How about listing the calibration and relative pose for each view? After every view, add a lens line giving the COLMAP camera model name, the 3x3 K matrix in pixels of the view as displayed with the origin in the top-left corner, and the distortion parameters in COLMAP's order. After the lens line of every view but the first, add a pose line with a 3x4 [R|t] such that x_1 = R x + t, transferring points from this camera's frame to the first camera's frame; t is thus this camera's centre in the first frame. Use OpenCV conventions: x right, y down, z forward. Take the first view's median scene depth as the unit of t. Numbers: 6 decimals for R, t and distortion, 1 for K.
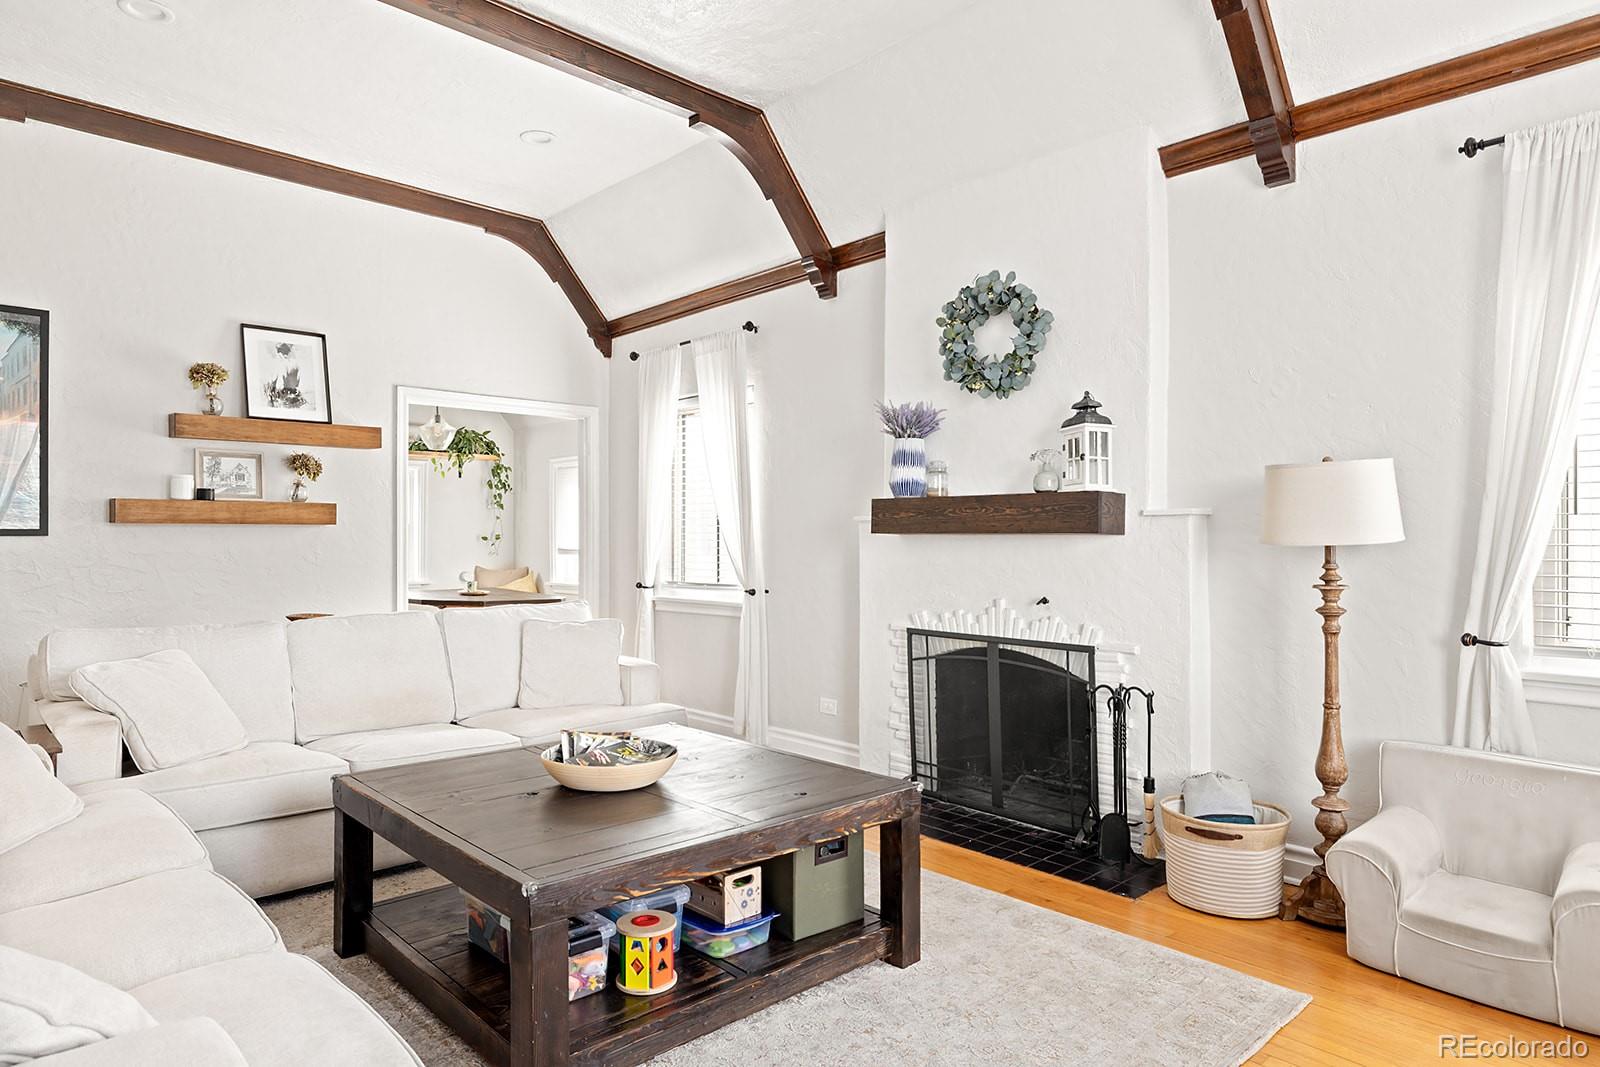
lens RADIAL K [[954.4, 0, 800.0], [0, 954.4, 533.5], [0, 0, 1]] dist [-0.000761, 0.000455]
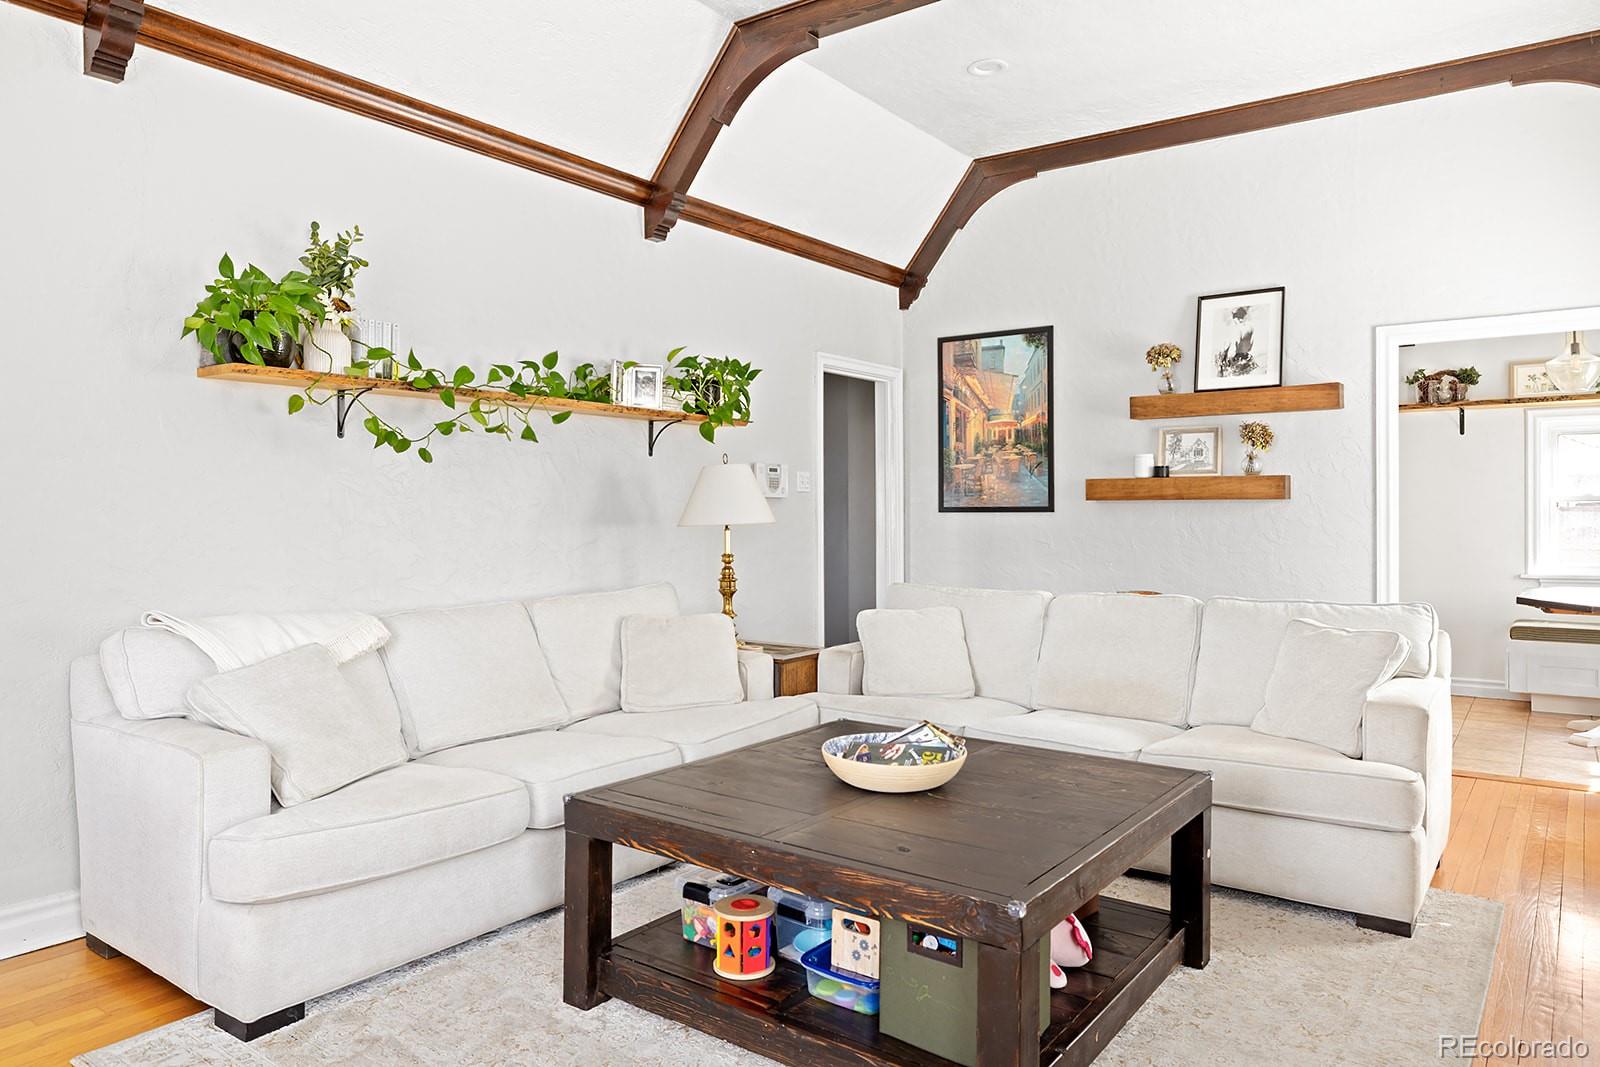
lens RADIAL K [[1059.2, 0, 800.1], [0, 1059.2, 512.4], [0, 0, 1]] dist [-0.001820, -0.001958]
pose [[0.185341, -0.001668, -0.982673, 0.411726], [0.001960, 0.999997, -0.001328, 0.003592], [0.982672, -0.001680, 0.185344, 0.388093]]
